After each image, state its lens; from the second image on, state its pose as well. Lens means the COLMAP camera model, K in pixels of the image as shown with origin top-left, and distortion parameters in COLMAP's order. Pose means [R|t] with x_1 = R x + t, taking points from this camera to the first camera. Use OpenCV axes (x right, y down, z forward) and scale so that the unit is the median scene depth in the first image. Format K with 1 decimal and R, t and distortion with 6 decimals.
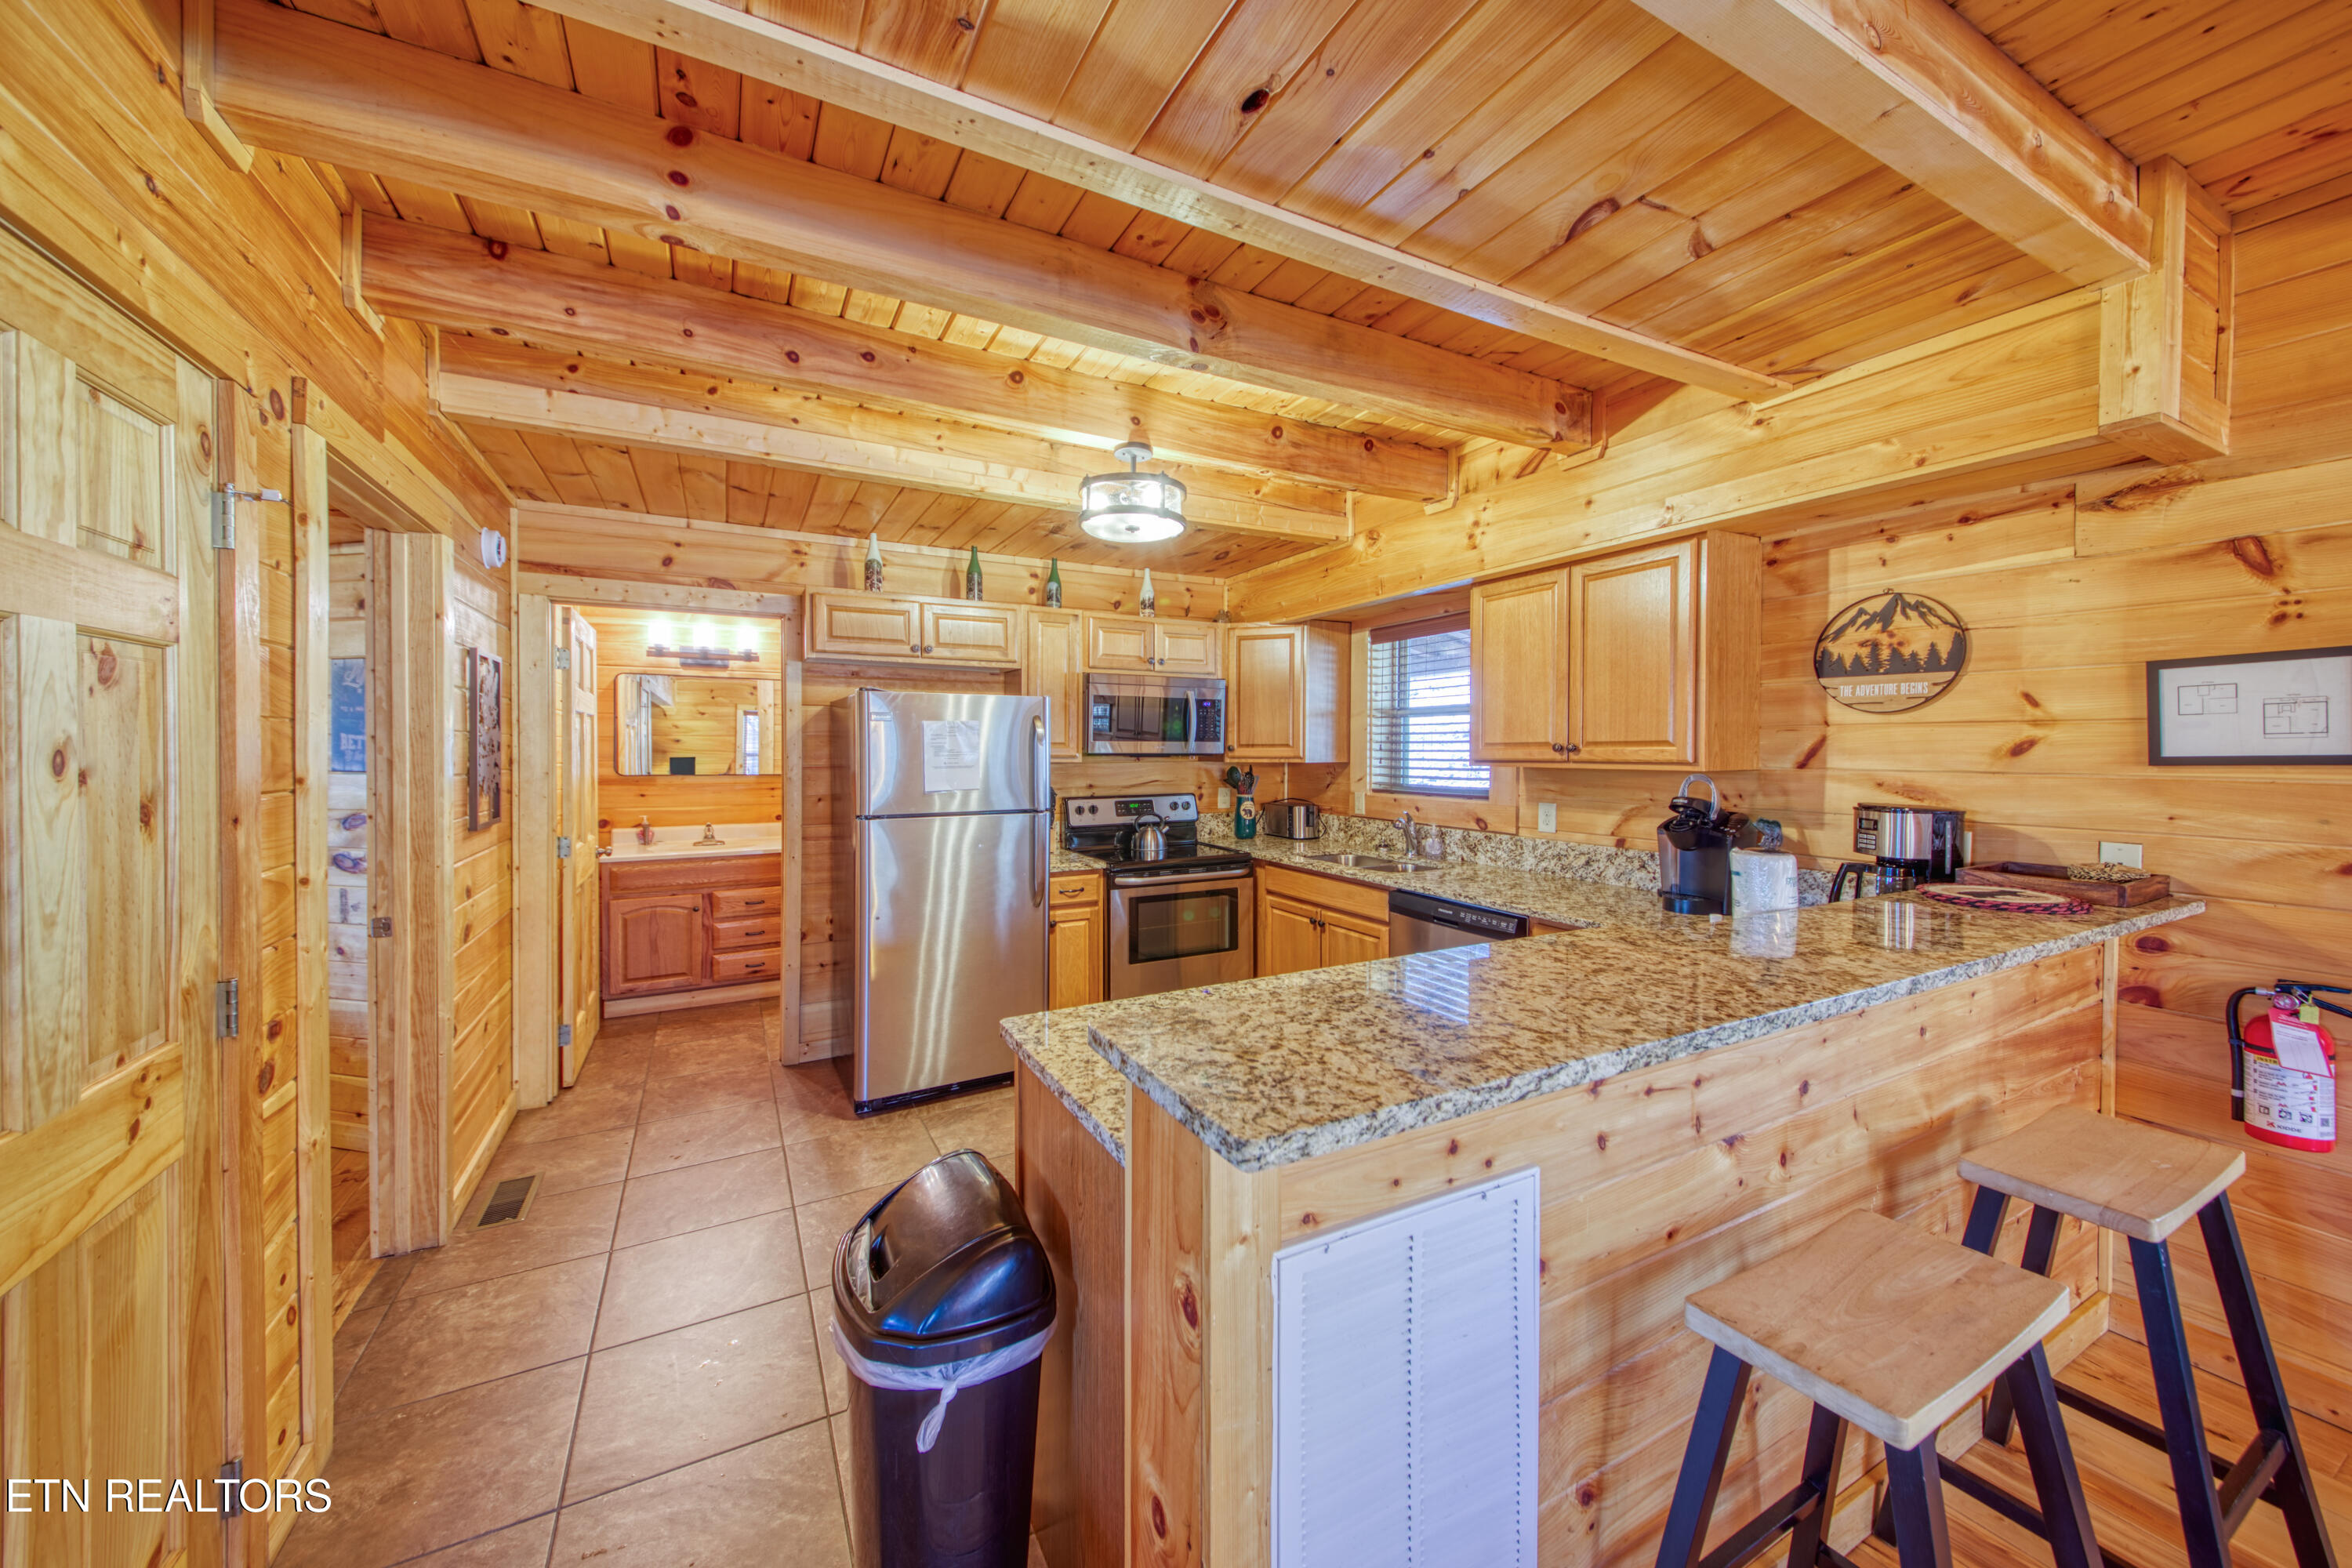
lens RADIAL K [[849.3, 0, 1171.4], [0, 849.3, 760.2], [0, 0, 1]] dist [0.048950, -0.000280]
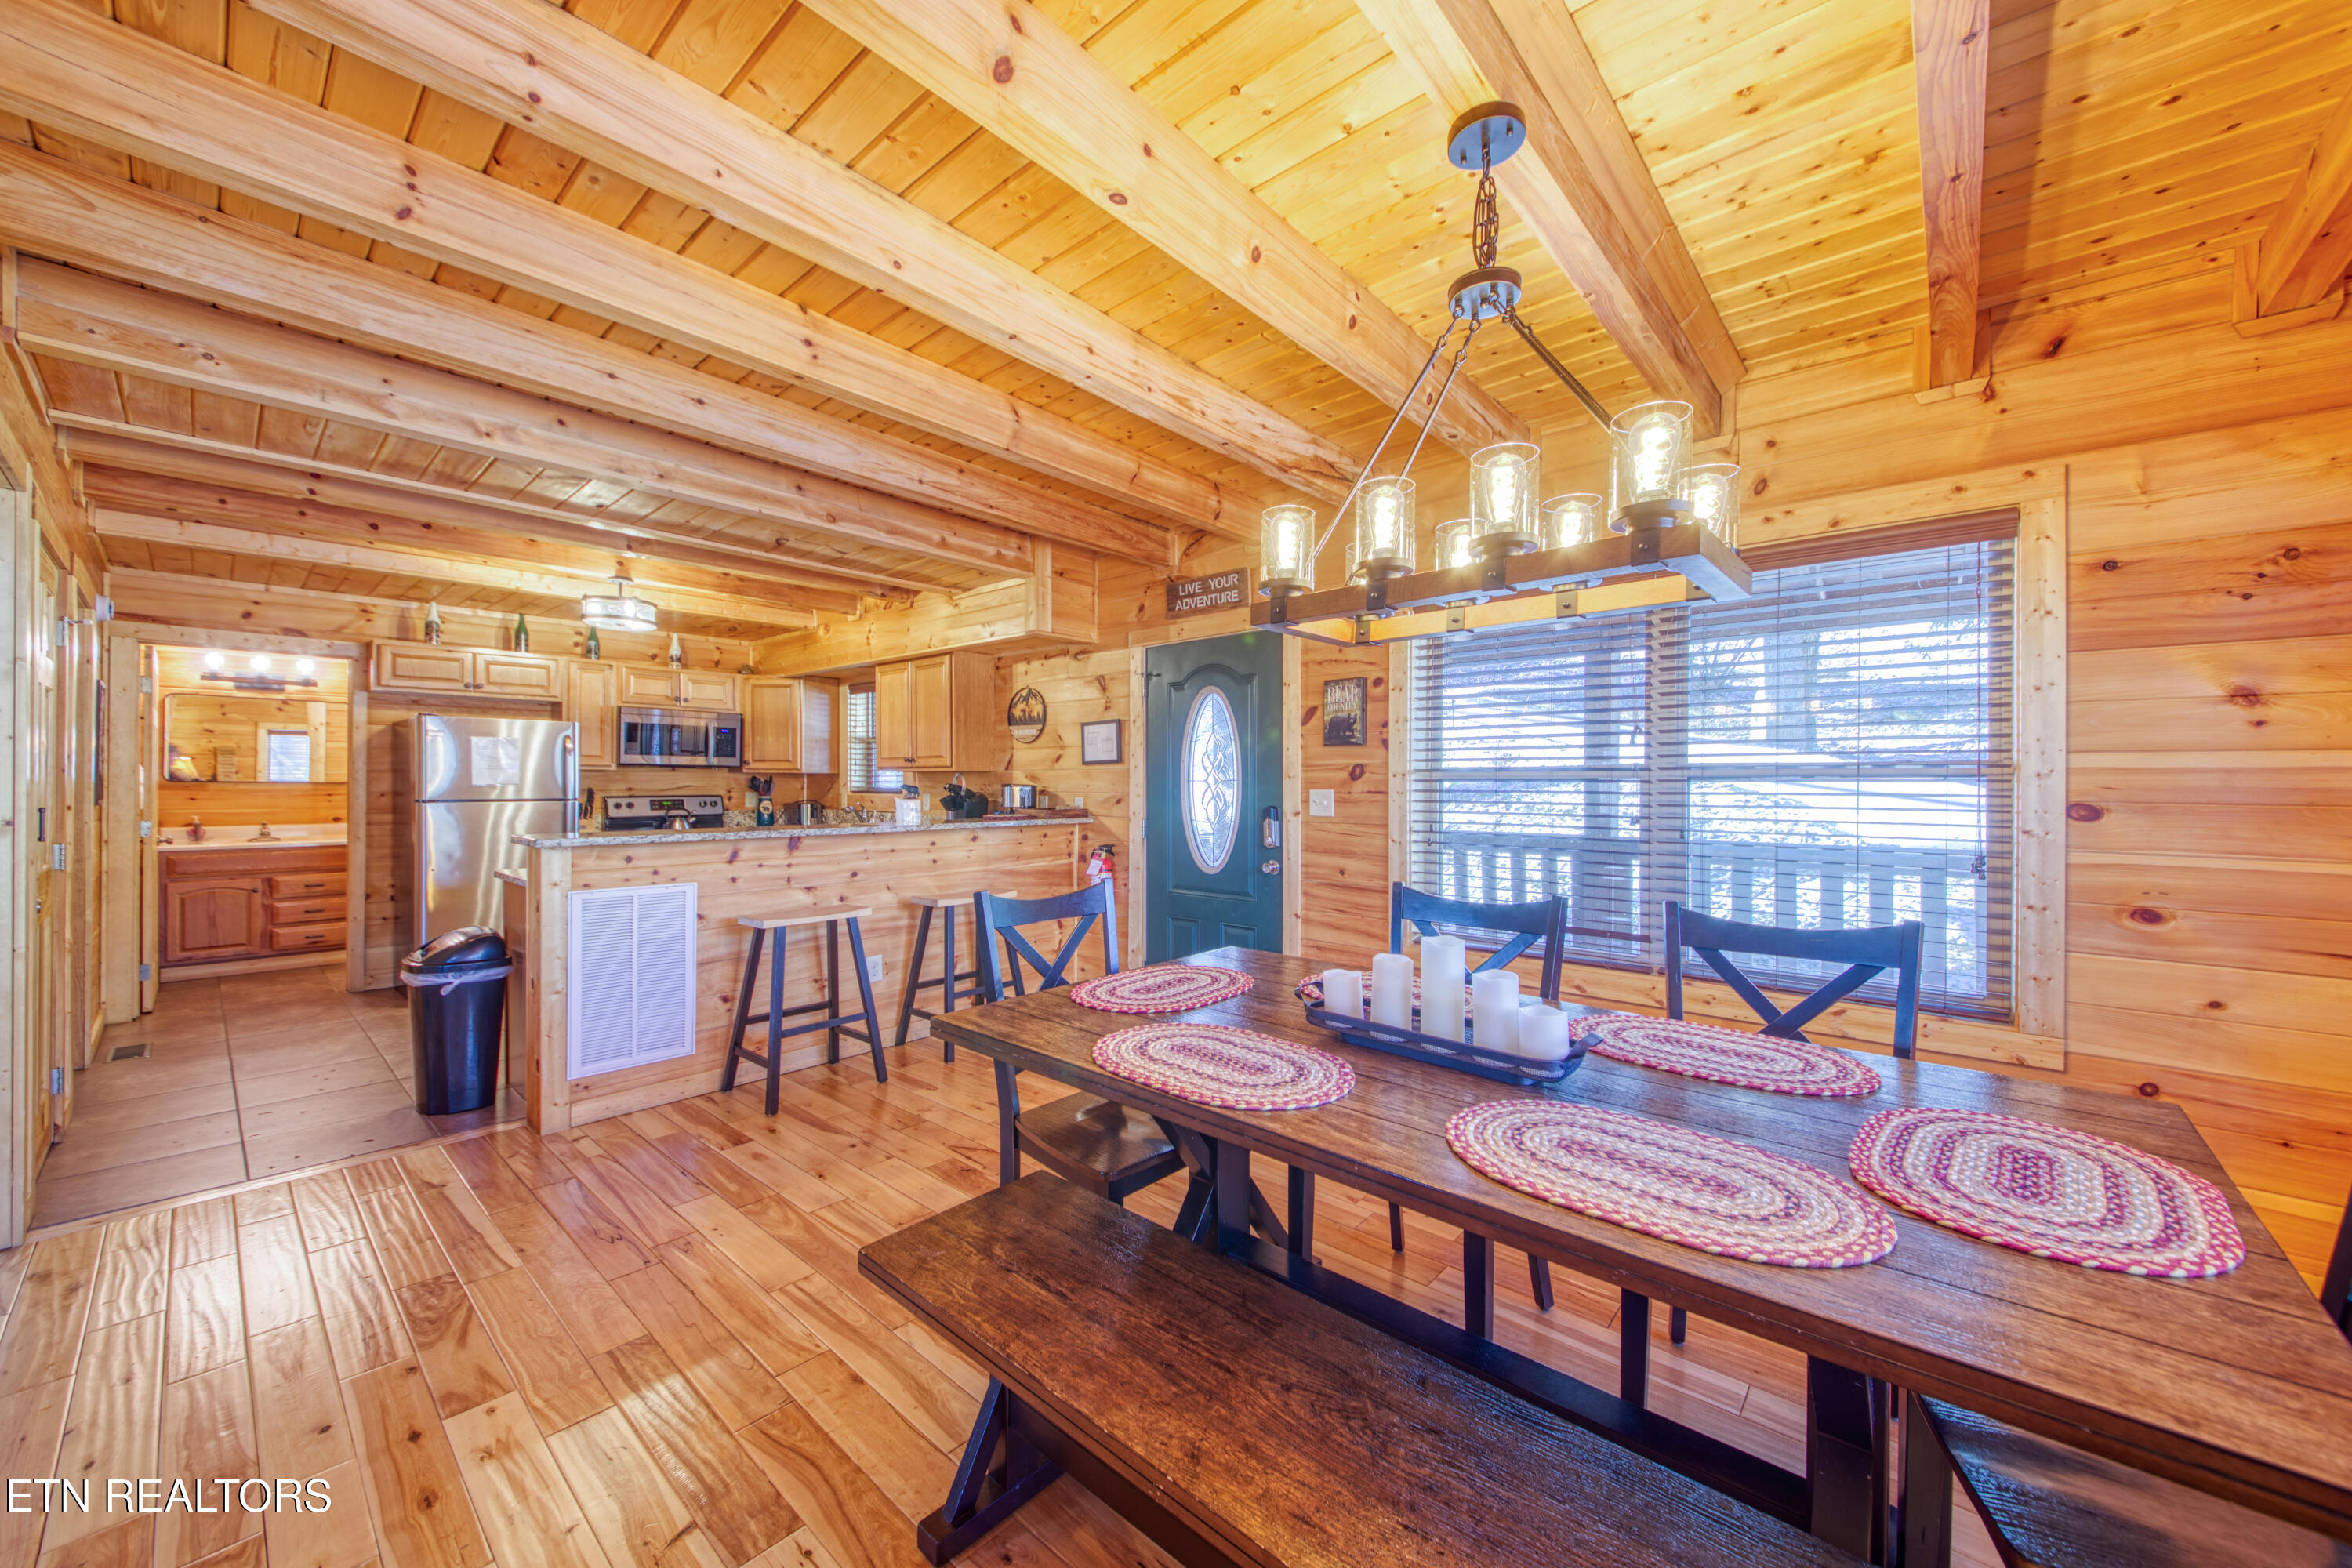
lens RADIAL K [[861.4, 0, 1184.7], [0, 861.4, 787.1], [0, 0, 1]] dist [0.008516, -0.005604]
pose [[0.933192, 0.001923, 0.359373, 0.291563], [0.001570, 0.999954, -0.009427, 0.051538], [-0.359375, 0.009362, 0.933146, -0.757585]]
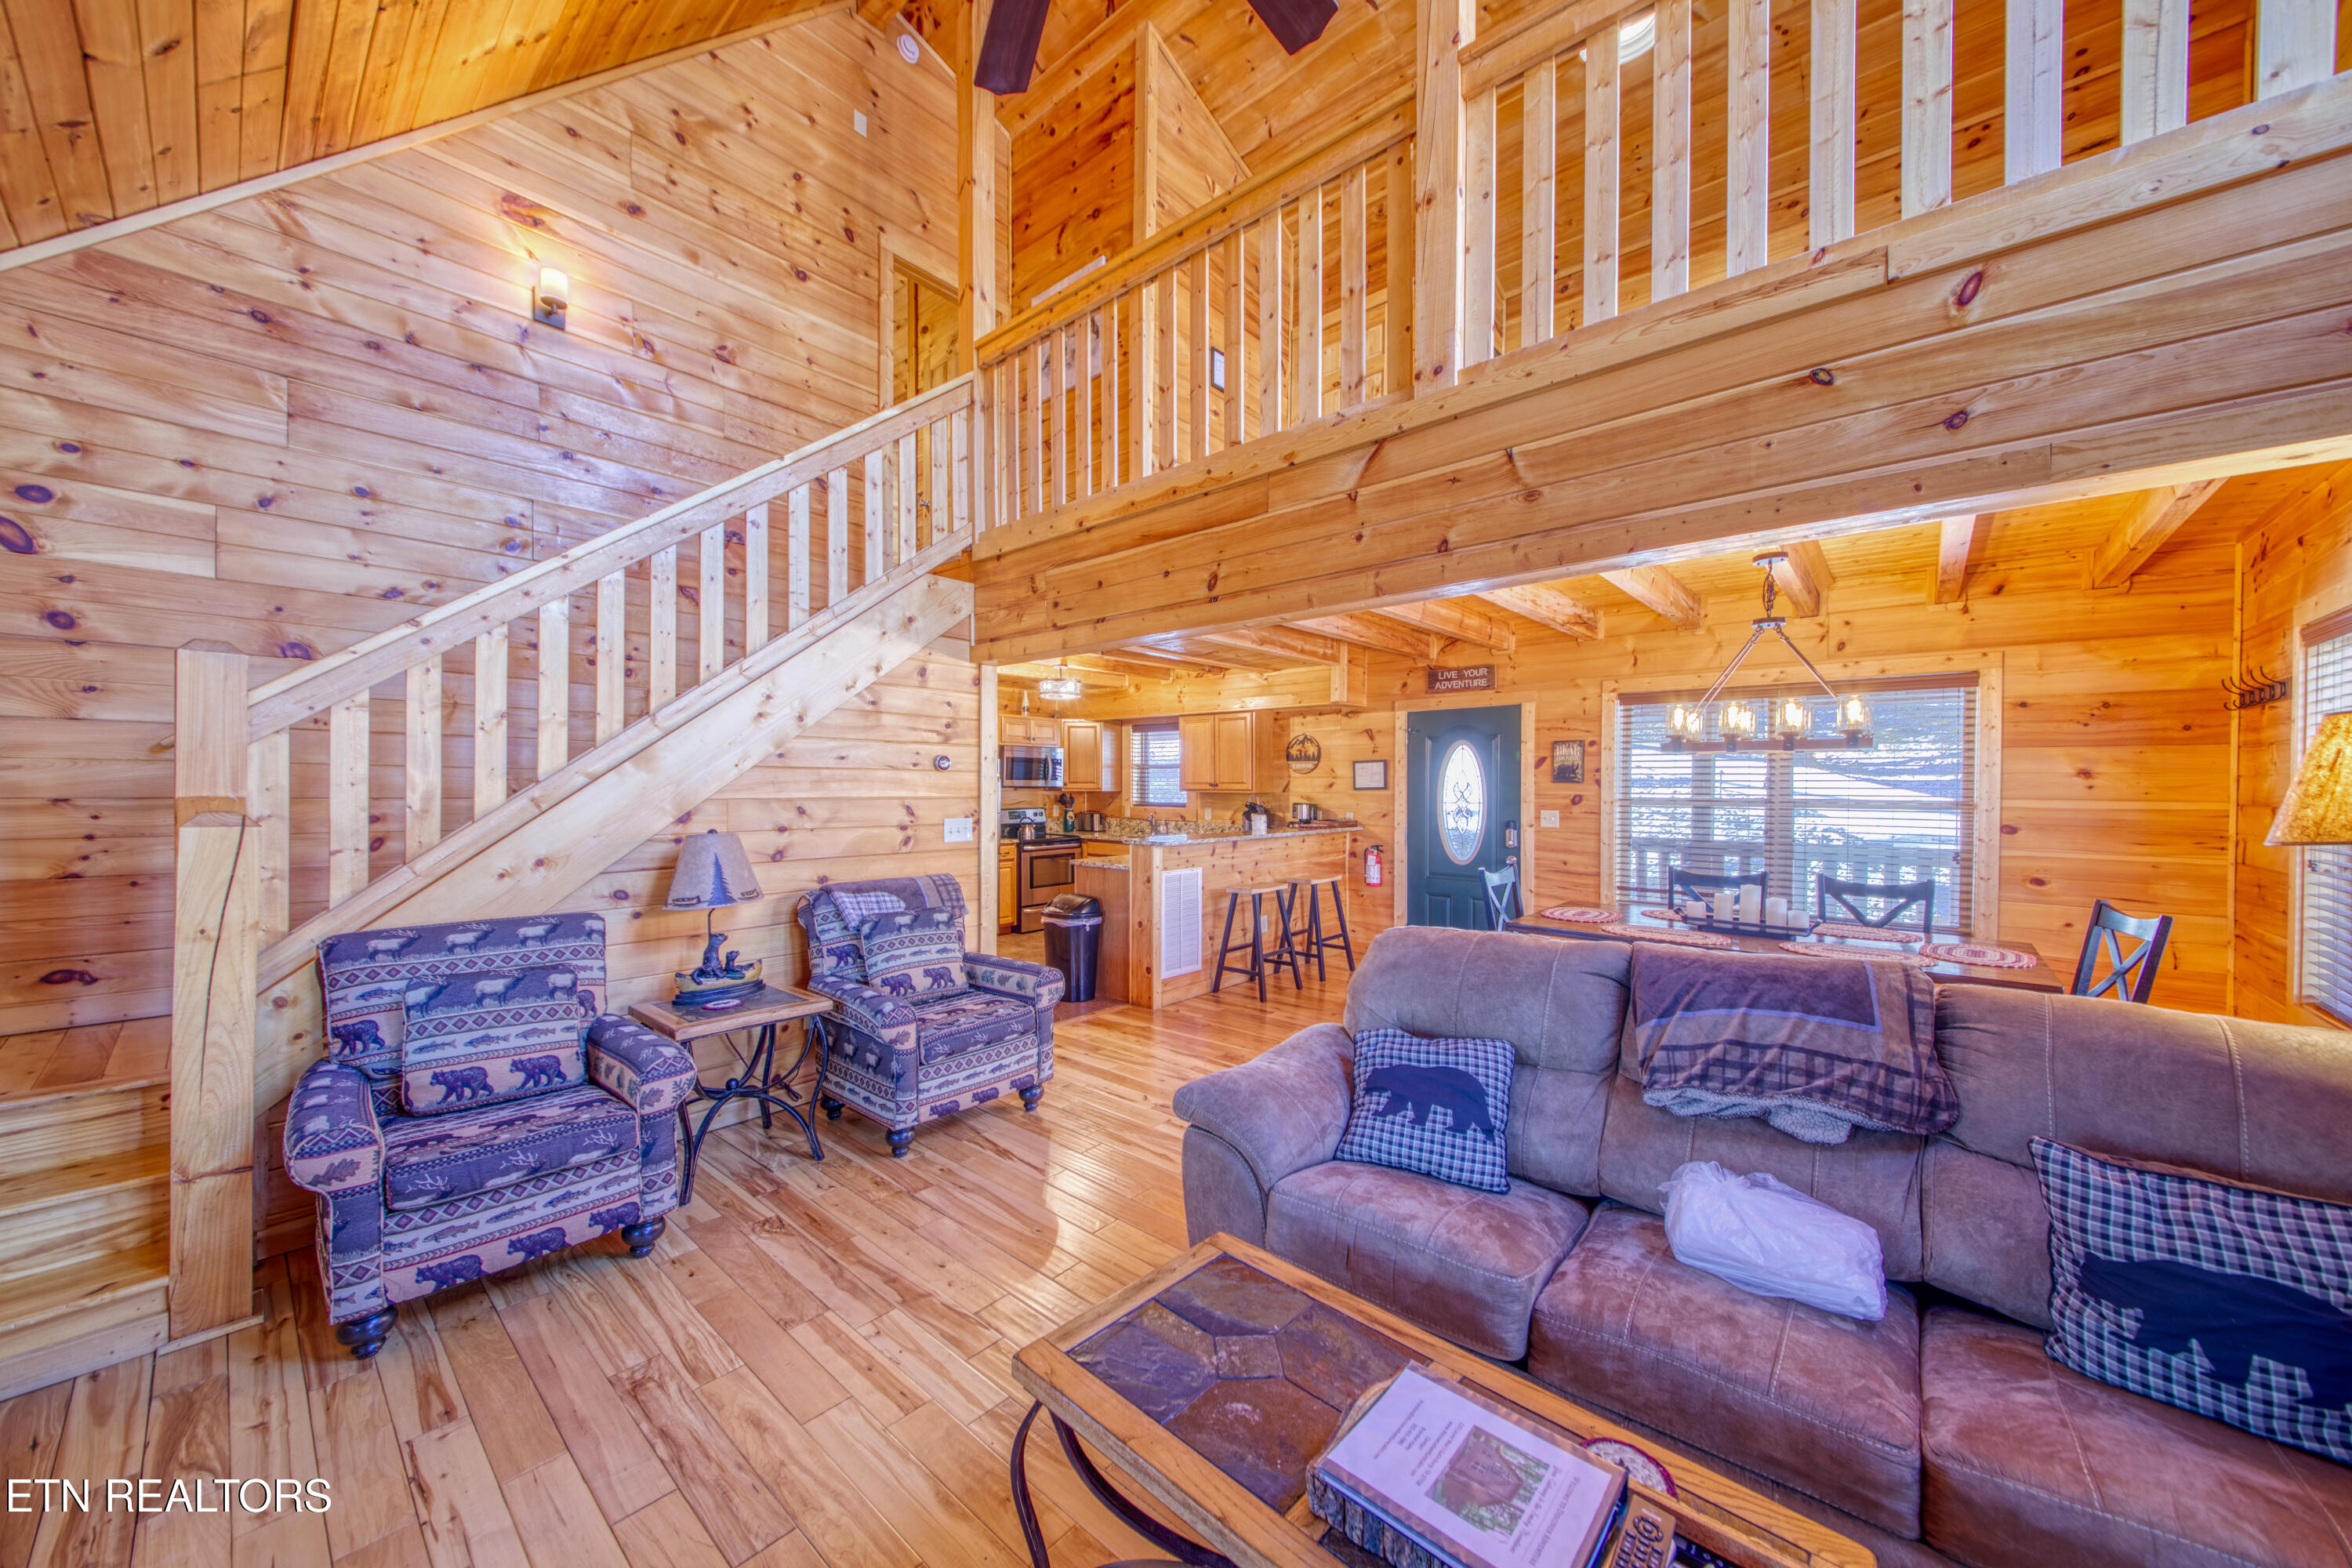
lens RADIAL K [[861.4, 0, 1211.6], [0, 861.4, 804.3], [0, 0, 1]] dist [0.008516, -0.005604]
pose [[0.935385, -0.008085, 0.353539, -0.373070], [0.003604, 0.999905, 0.013332, 0.008362], [-0.353613, -0.011196, 0.935325, -1.157974]]
